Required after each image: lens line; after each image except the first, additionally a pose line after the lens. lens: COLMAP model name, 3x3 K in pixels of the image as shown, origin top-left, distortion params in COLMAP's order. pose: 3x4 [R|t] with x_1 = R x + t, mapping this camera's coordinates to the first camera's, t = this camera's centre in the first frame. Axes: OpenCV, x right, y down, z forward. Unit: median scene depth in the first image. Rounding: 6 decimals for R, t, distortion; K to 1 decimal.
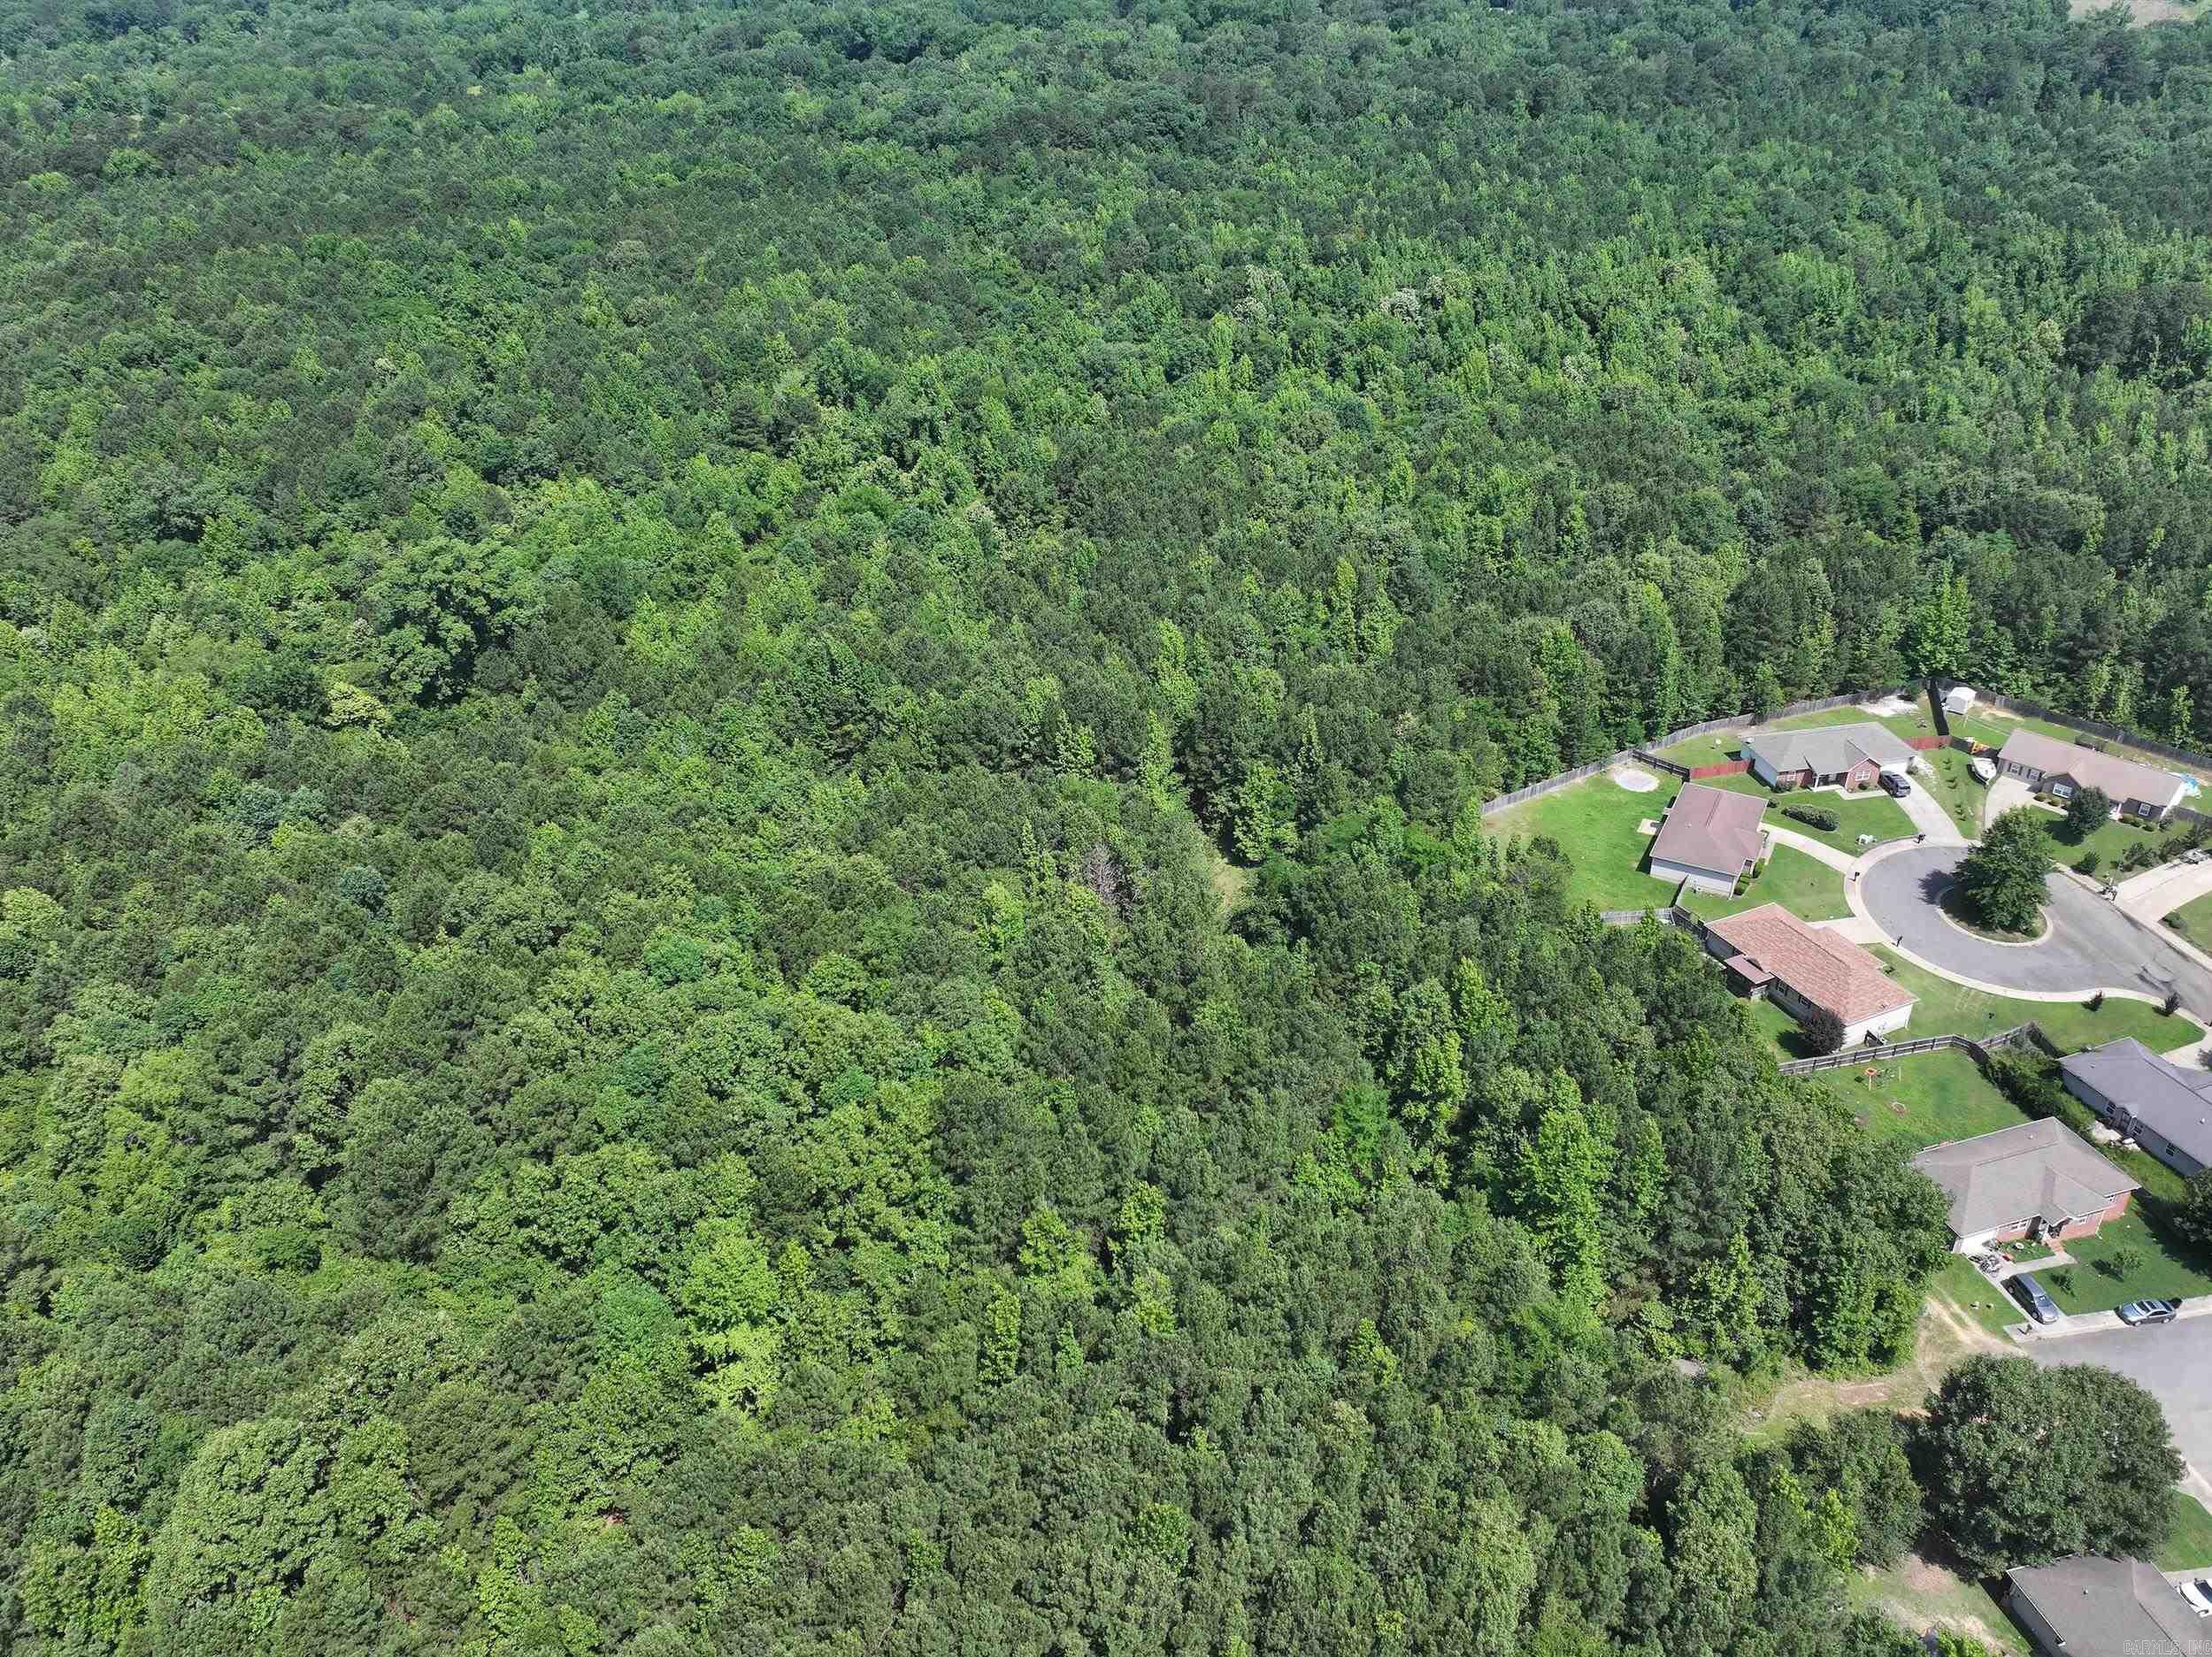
lens RADIAL K [[1732.0, 0, 1103.5], [0, 1732.0, 829.5], [0, 0, 1]] dist [-0.000142, 0.015079]
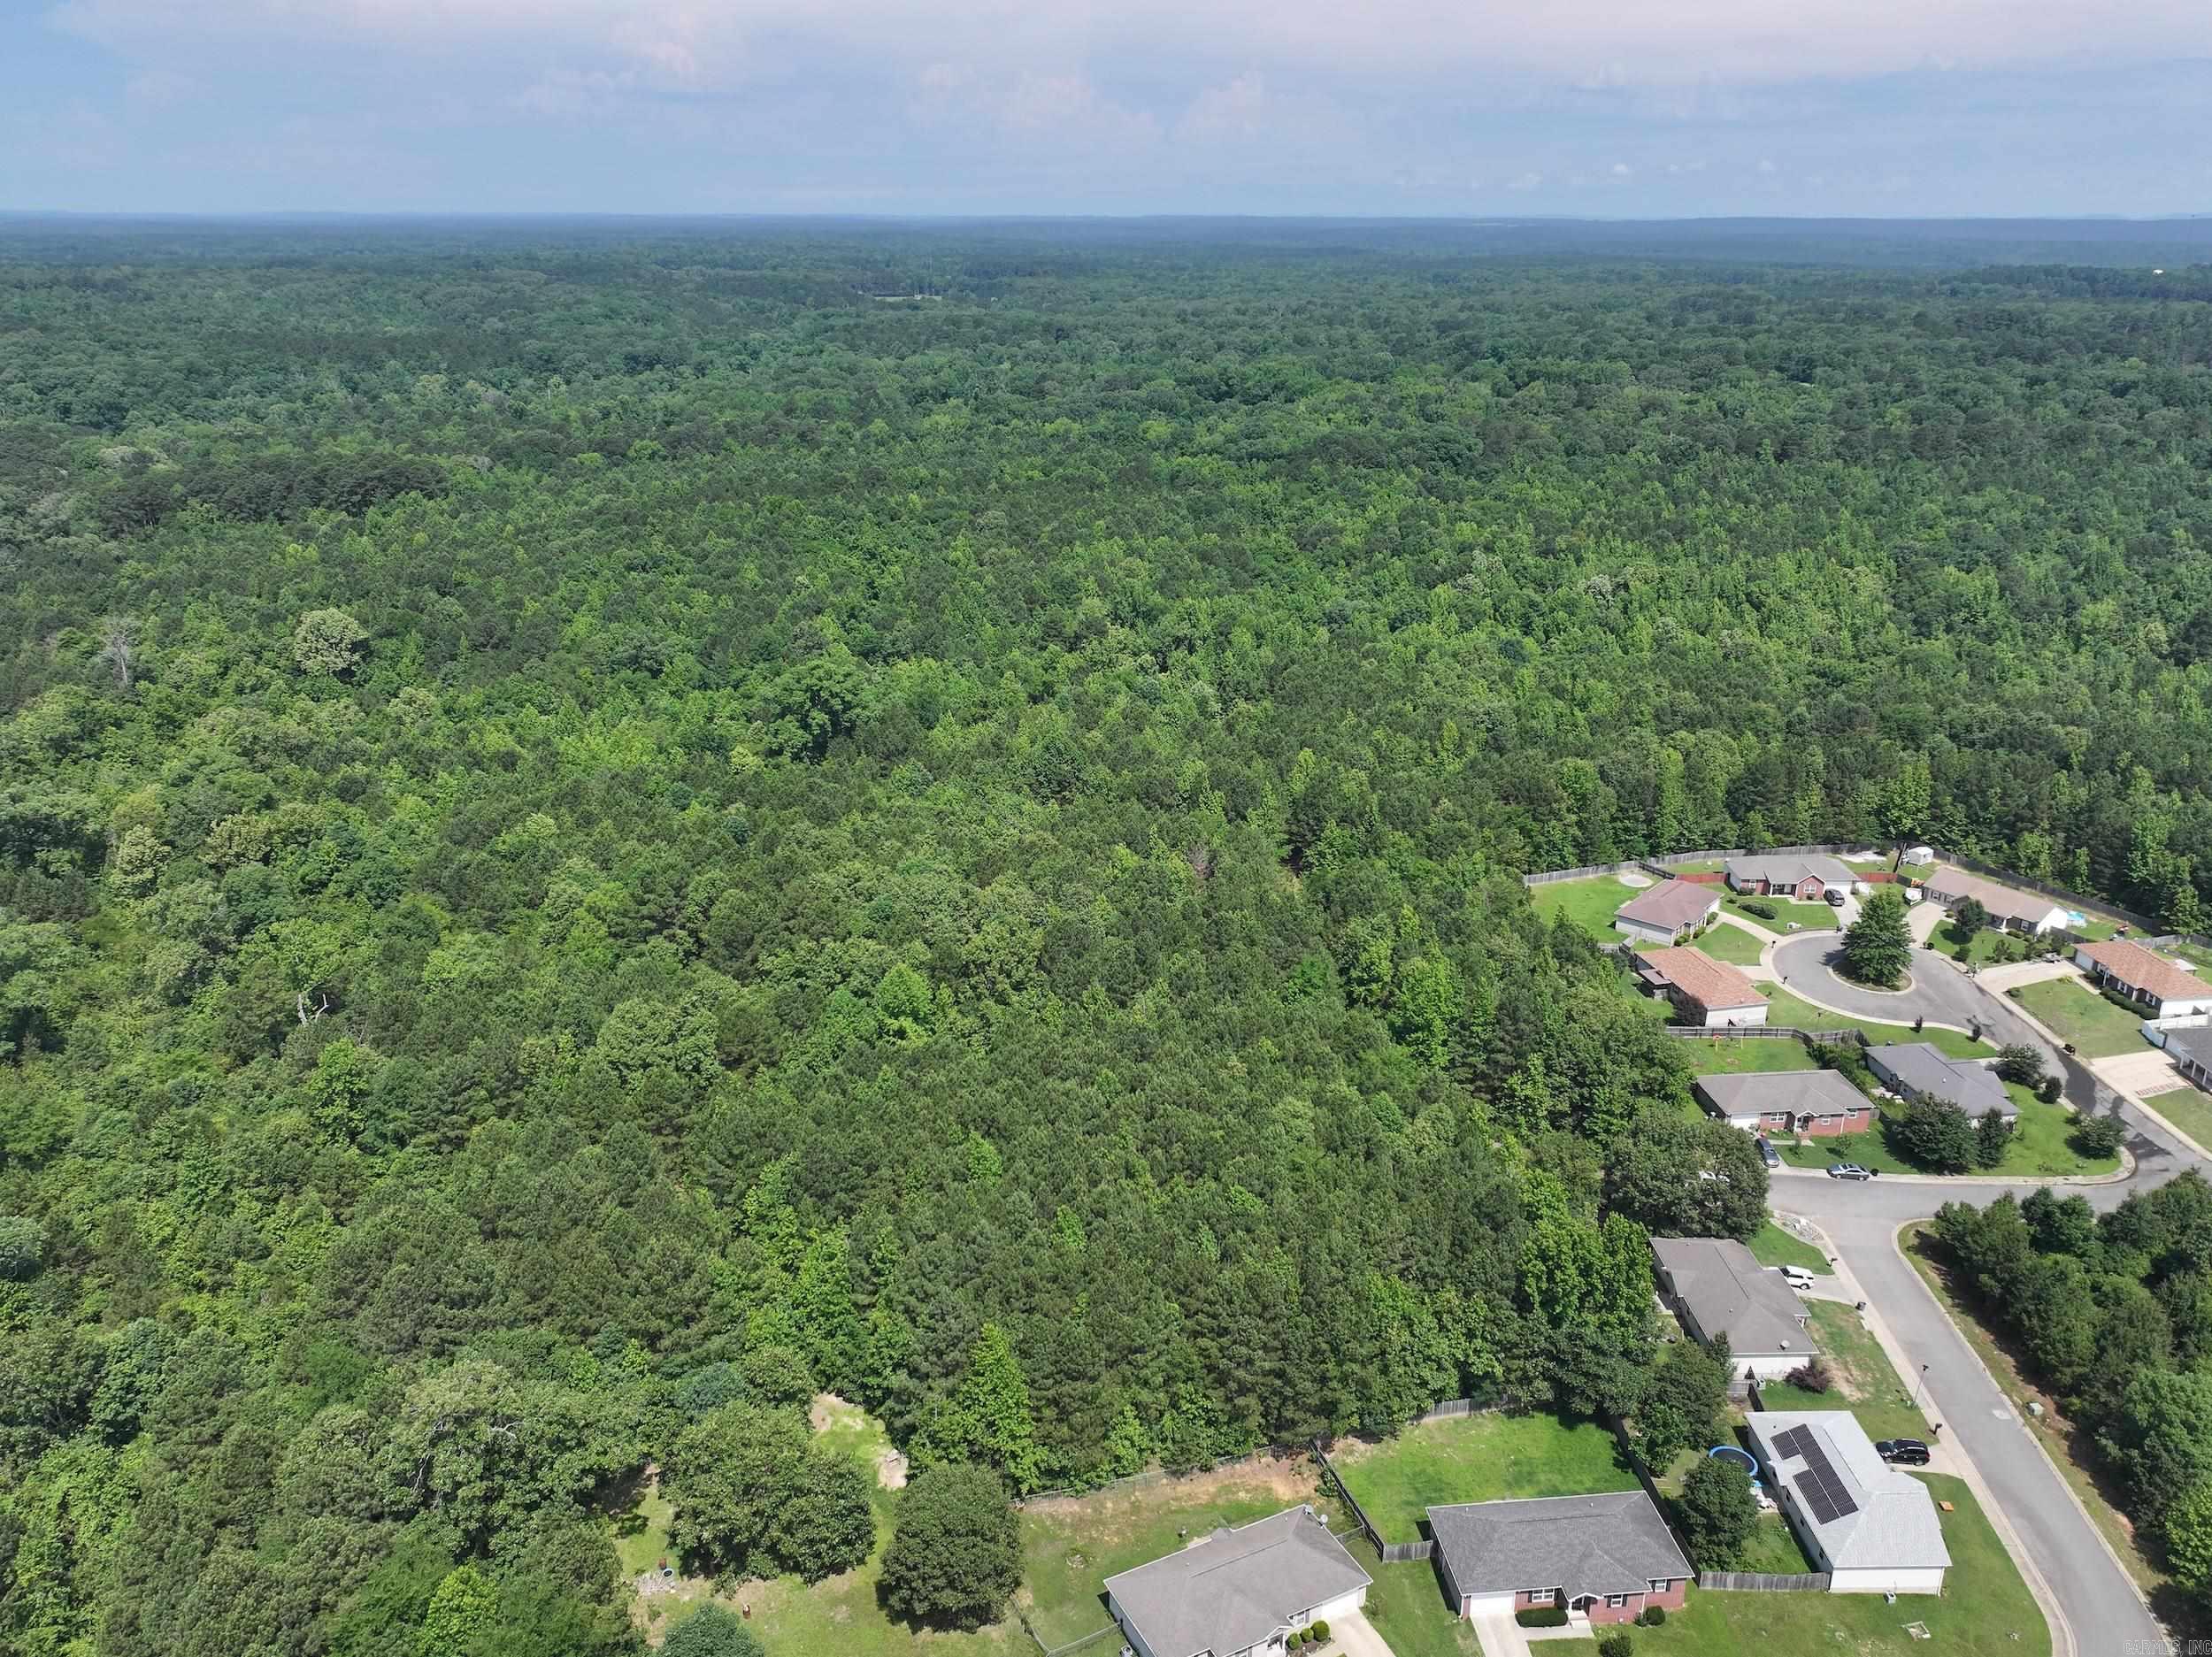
lens RADIAL K [[1732.0, 0, 1110.3], [0, 1732.0, 824.6], [0, 0, 1]] dist [-0.000142, 0.015079]
pose [[0.976209, 0.083356, -0.200168, 0.156789], [-0.119954, 0.976636, -0.178305, 0.191966], [0.180628, 0.198074, 0.963400, -0.325835]]
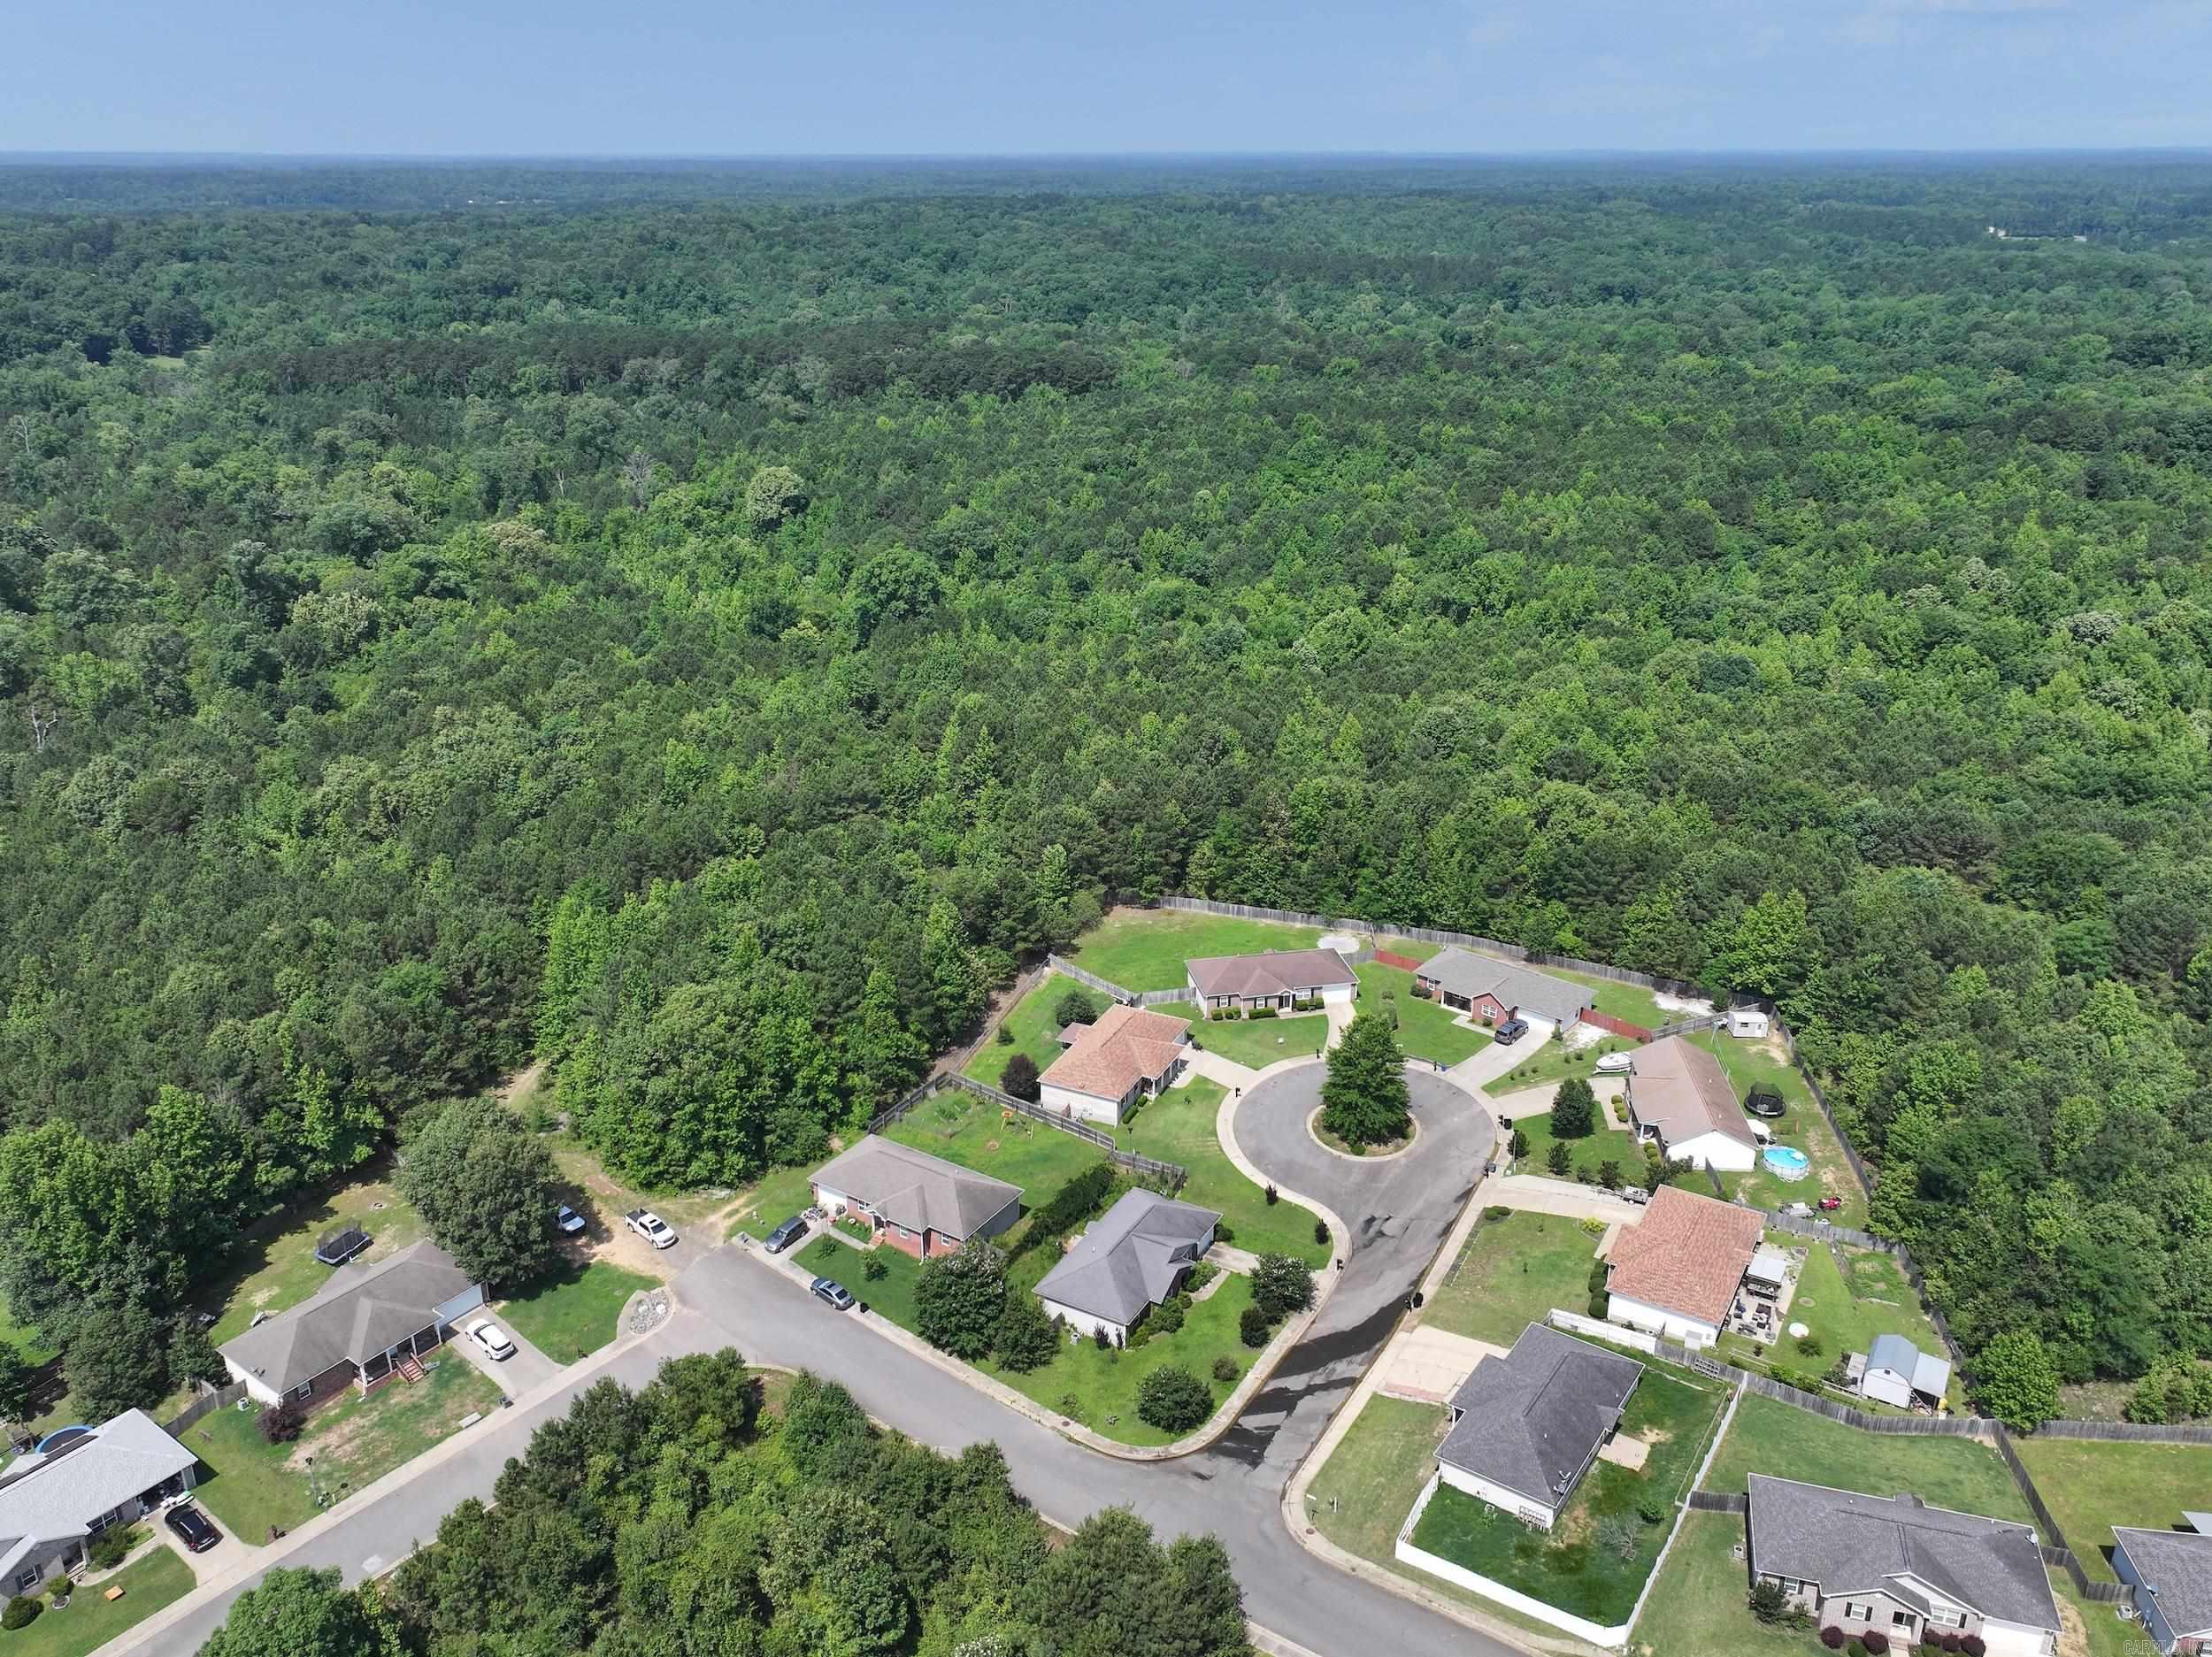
lens RADIAL K [[1732.0, 0, 1104.9], [0, 1732.0, 834.8], [0, 0, 1]] dist [-0.000142, 0.015079]
pose [[0.629314, 0.294923, -0.719016, 0.837586], [-0.399049, 0.916541, 0.026677, -0.053321], [0.666876, 0.270134, 0.694481, 0.156871]]
